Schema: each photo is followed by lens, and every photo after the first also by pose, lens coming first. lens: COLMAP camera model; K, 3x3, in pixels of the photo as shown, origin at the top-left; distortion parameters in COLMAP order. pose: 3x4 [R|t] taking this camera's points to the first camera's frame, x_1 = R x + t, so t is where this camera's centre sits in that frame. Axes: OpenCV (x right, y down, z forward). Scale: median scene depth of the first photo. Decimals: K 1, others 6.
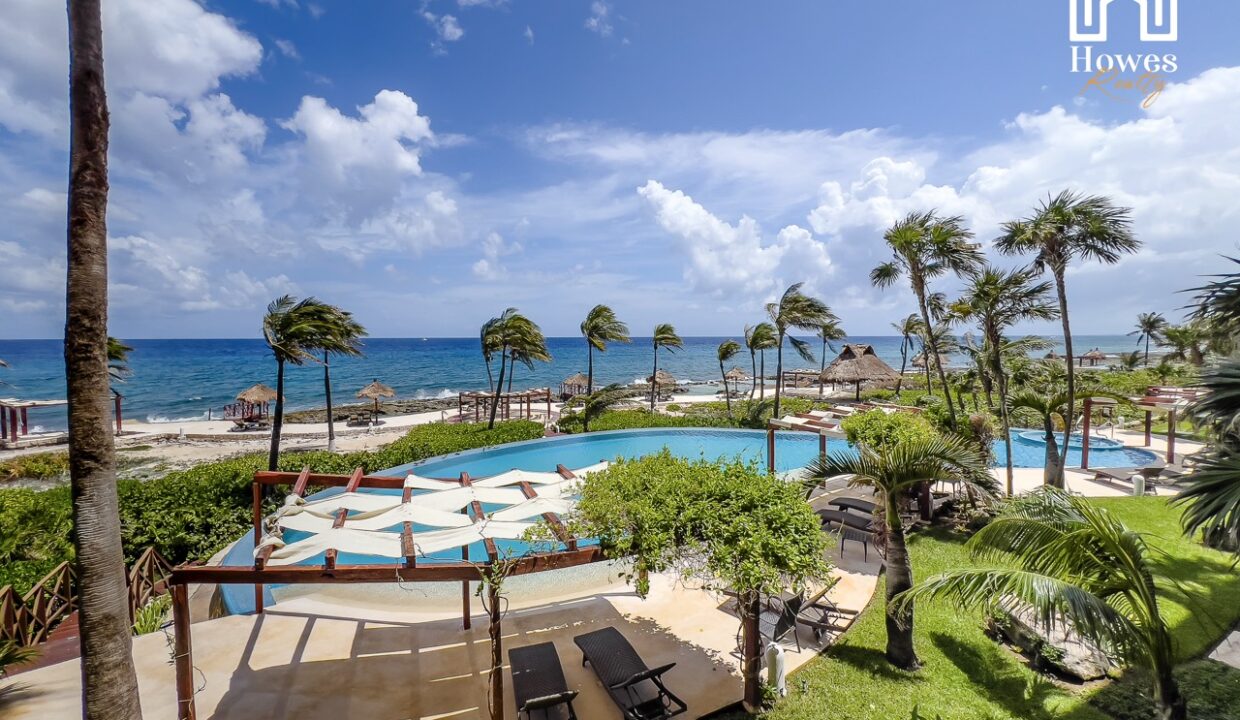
lens RADIAL K [[513.0, 0, 618.1], [0, 513.0, 357.9], [0, 0, 1]] dist [-0.004170, 0.001633]
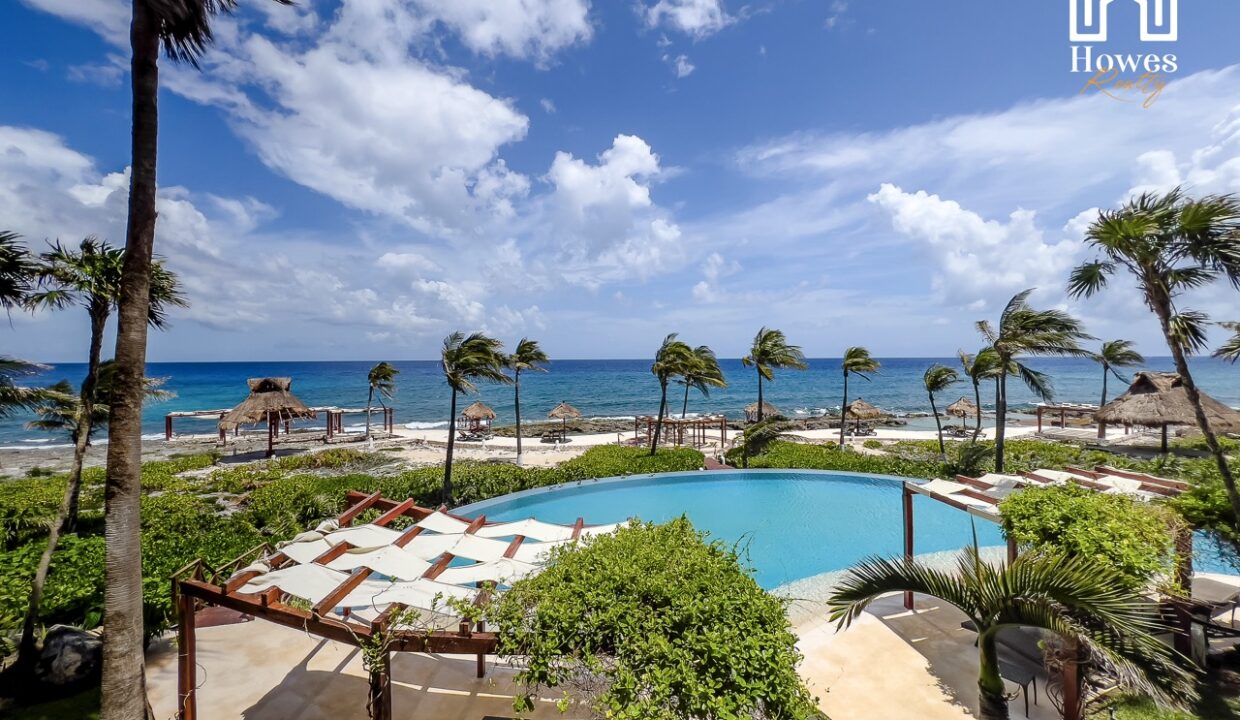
lens RADIAL K [[513.0, 0, 617.6], [0, 513.0, 358.9], [0, 0, 1]] dist [-0.004170, 0.001633]
pose [[0.911514, -0.000316, -0.411268, 0.087564], [-0.014863, 0.999321, -0.033709, -0.012824], [0.411000, 0.036839, 0.910891, 0.048005]]
